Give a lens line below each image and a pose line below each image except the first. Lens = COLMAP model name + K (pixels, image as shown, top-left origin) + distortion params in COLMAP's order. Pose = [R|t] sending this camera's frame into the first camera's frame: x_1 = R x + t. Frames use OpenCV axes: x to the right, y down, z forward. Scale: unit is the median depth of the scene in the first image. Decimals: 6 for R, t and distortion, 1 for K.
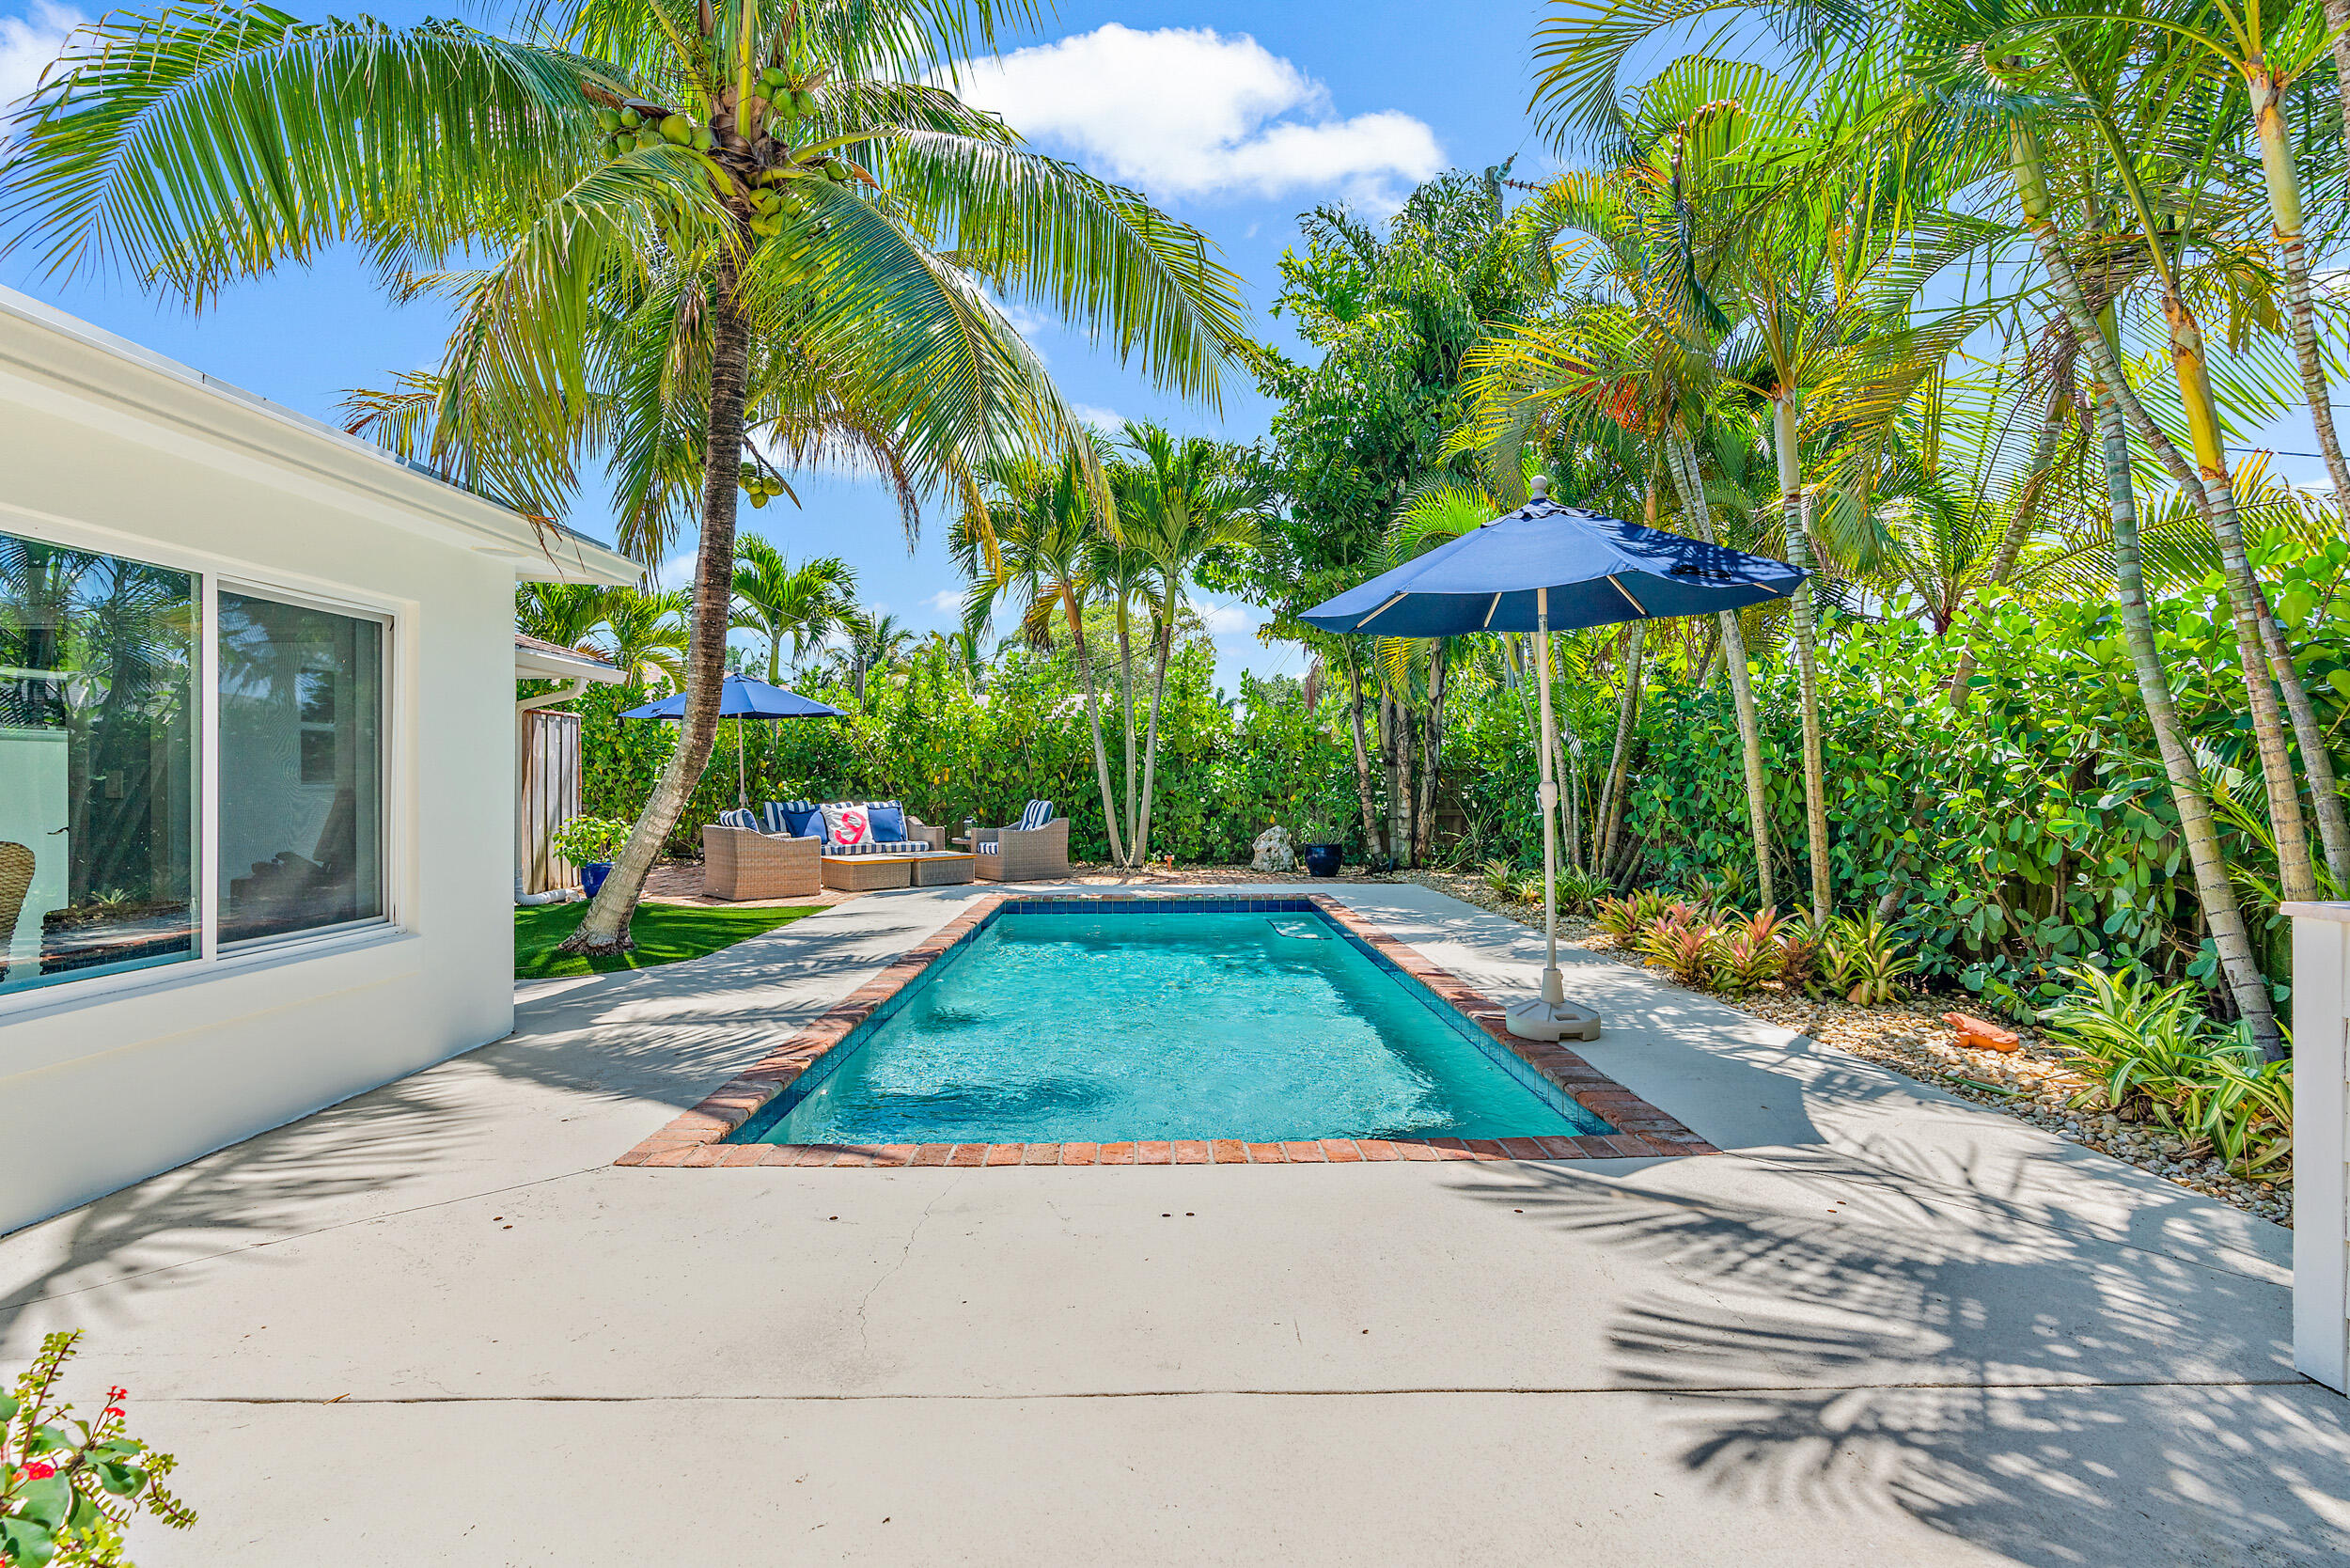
lens RADIAL K [[1094.5, 0, 1174.6], [0, 1094.5, 747.6], [0, 0, 1]] dist [0.040979, 0.000506]
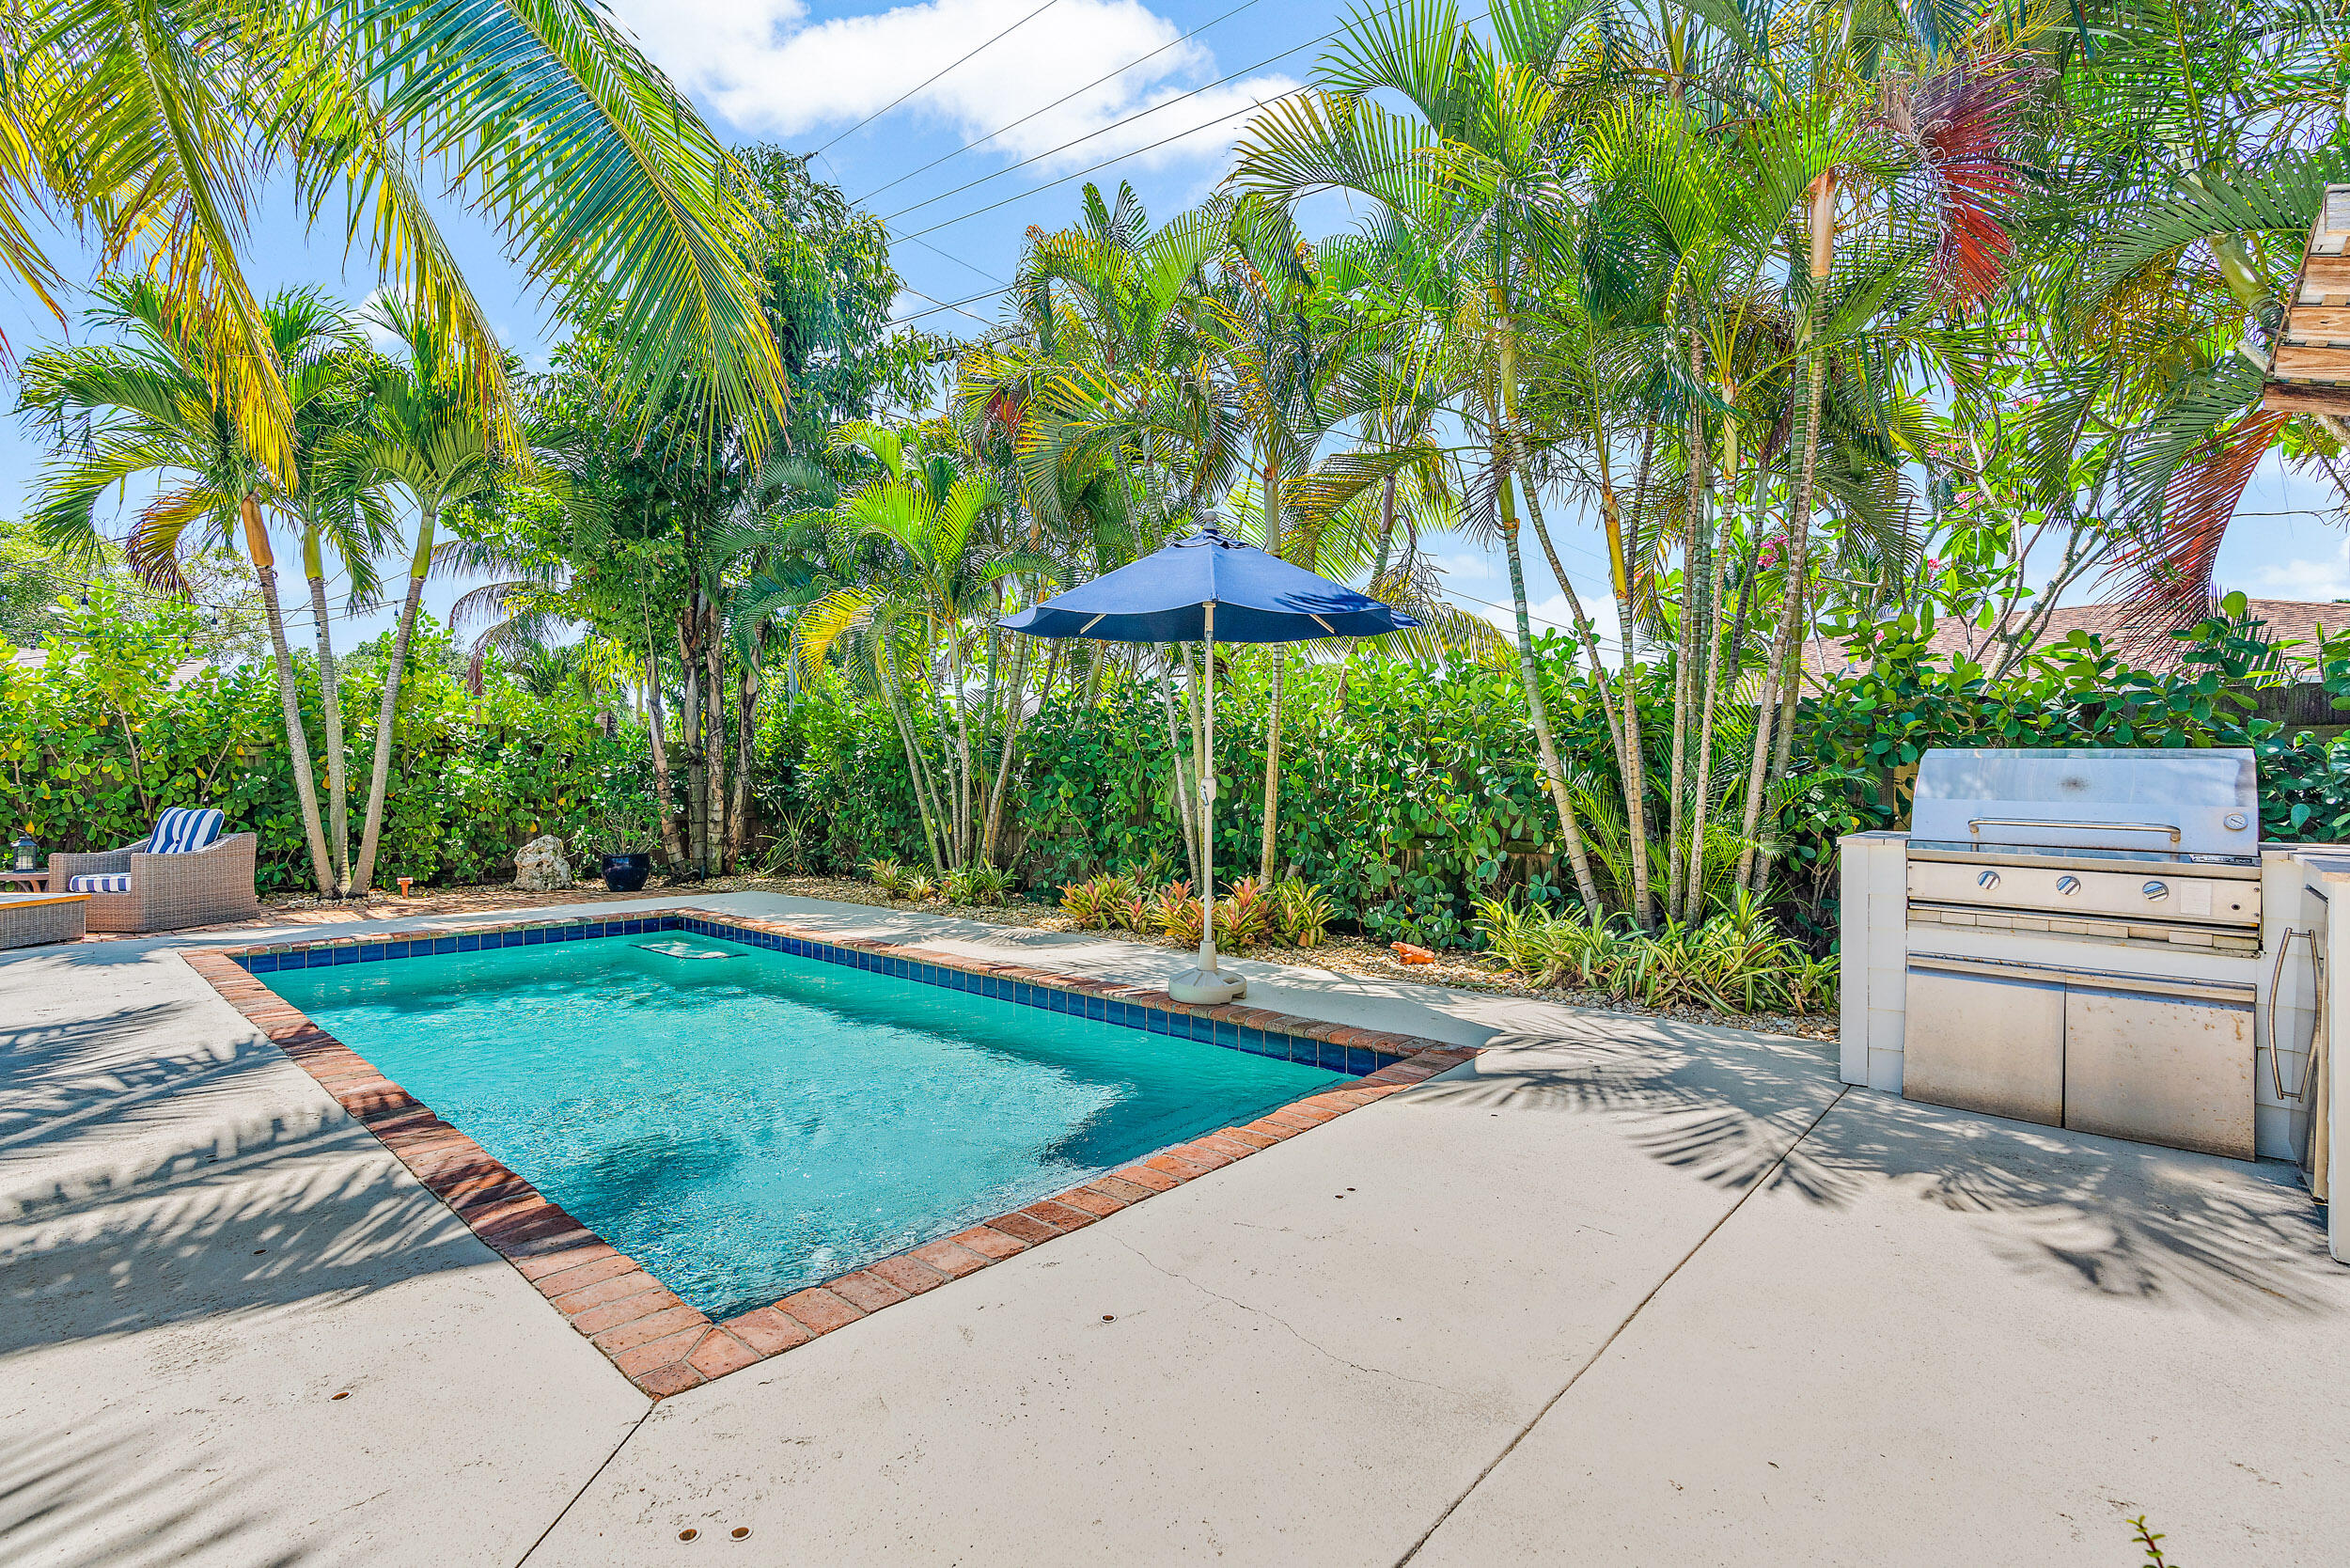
lens RADIAL K [[1069.7, 0, 1162.0], [0, 1069.7, 777.0], [0, 0, 1]] dist [-0.005266, 0.001522]
pose [[0.671733, 0.007640, 0.740754, -0.208268], [-0.023276, 0.999671, 0.010797, 0.008111], [-0.740427, -0.024495, 0.671690, 0.116435]]
